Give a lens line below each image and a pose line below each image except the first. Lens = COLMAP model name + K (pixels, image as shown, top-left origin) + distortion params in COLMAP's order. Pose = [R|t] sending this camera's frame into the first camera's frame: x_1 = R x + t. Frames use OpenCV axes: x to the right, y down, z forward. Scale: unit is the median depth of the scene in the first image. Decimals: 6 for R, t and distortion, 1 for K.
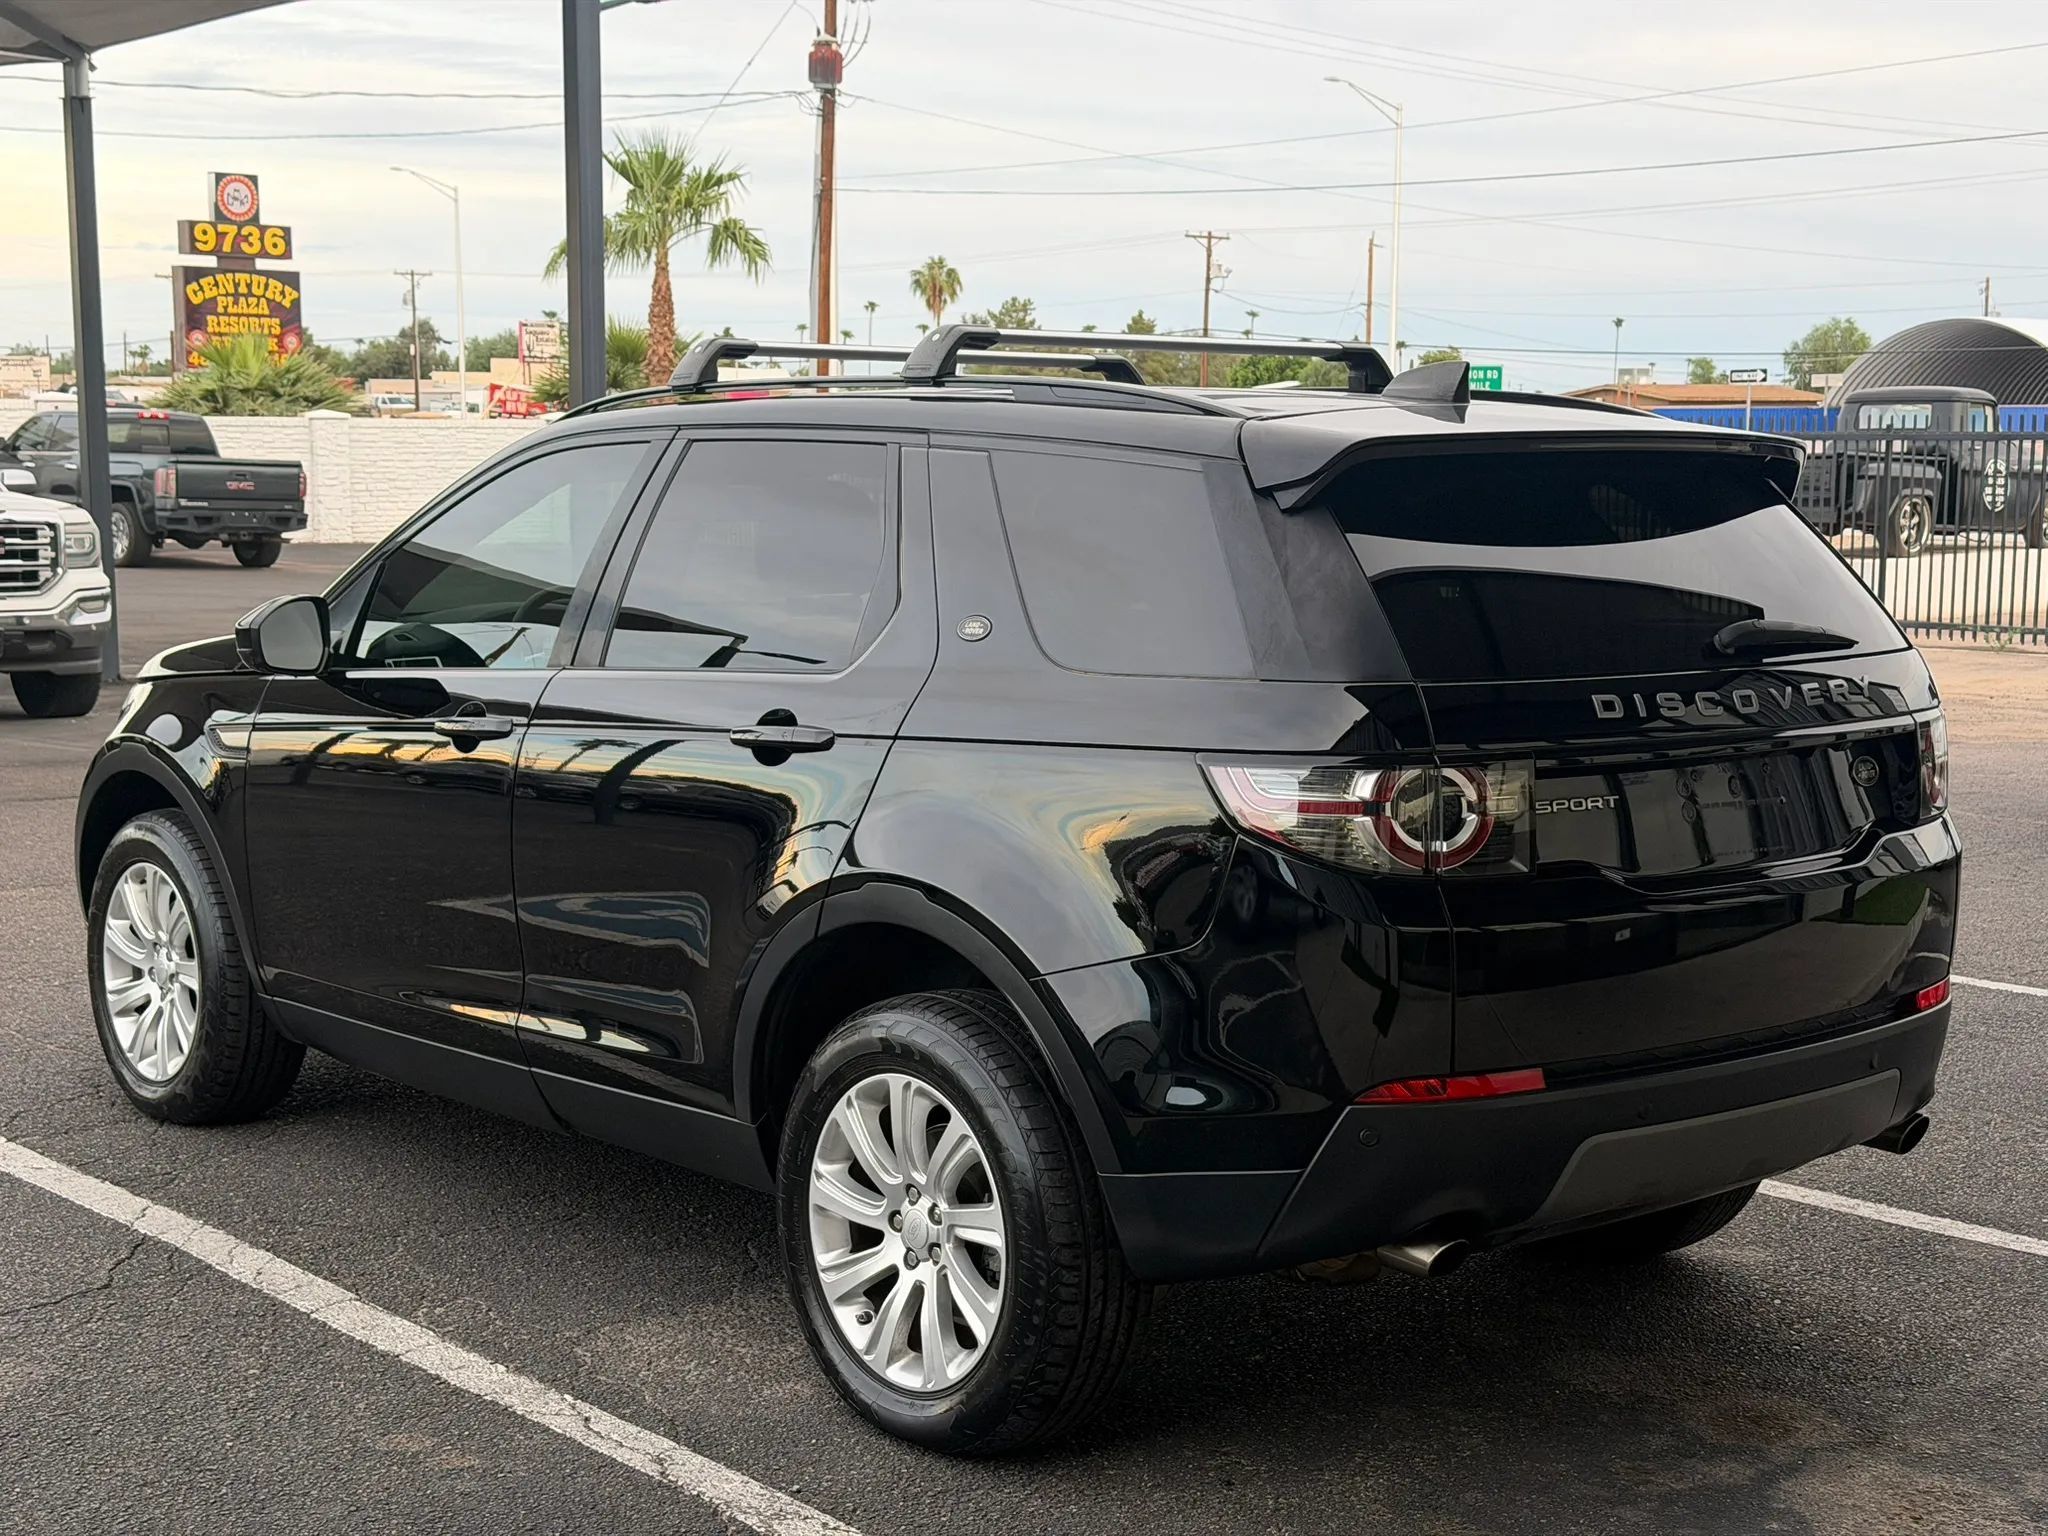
lens RADIAL K [[2966.5, 0, 1024.0], [0, 2966.5, 768.0], [0, 0, 1]] dist [0.205726, -0.366174]
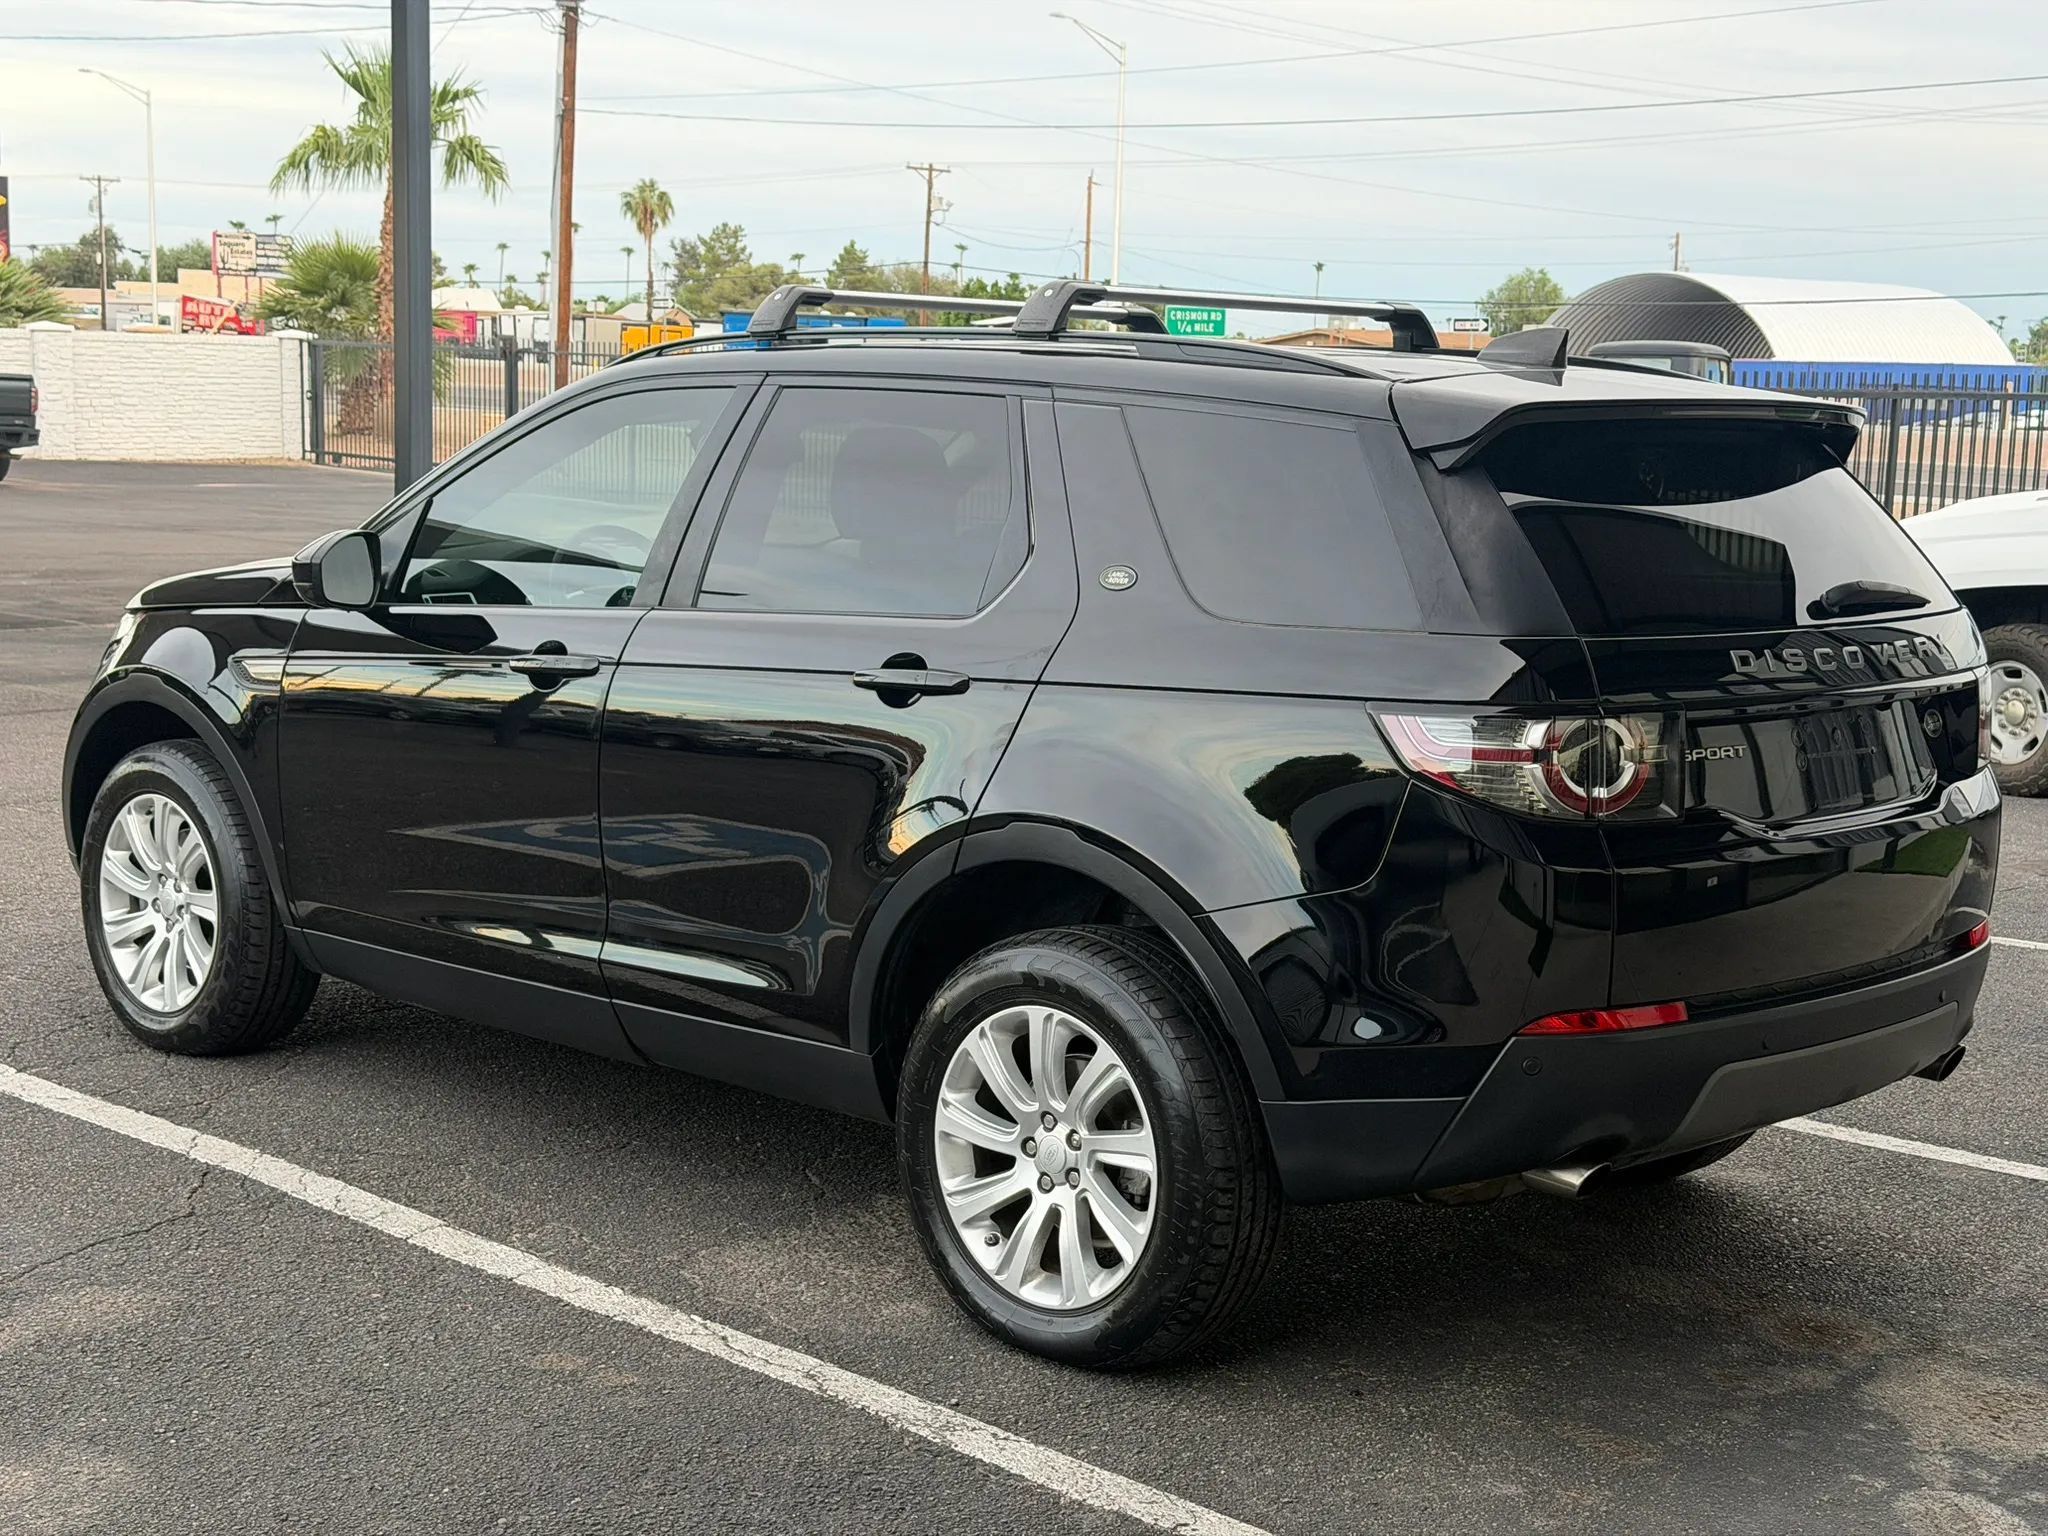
lens RADIAL K [[2966.5, 0, 1024.0], [0, 2966.5, 768.0], [0, 0, 1]] dist [0.205726, -0.366174]
pose [[0.995005, 0.008535, 0.099457, -0.144742], [-0.010764, 0.999703, 0.021887, -0.002920], [-0.099241, -0.022848, 0.994801, -0.029427]]
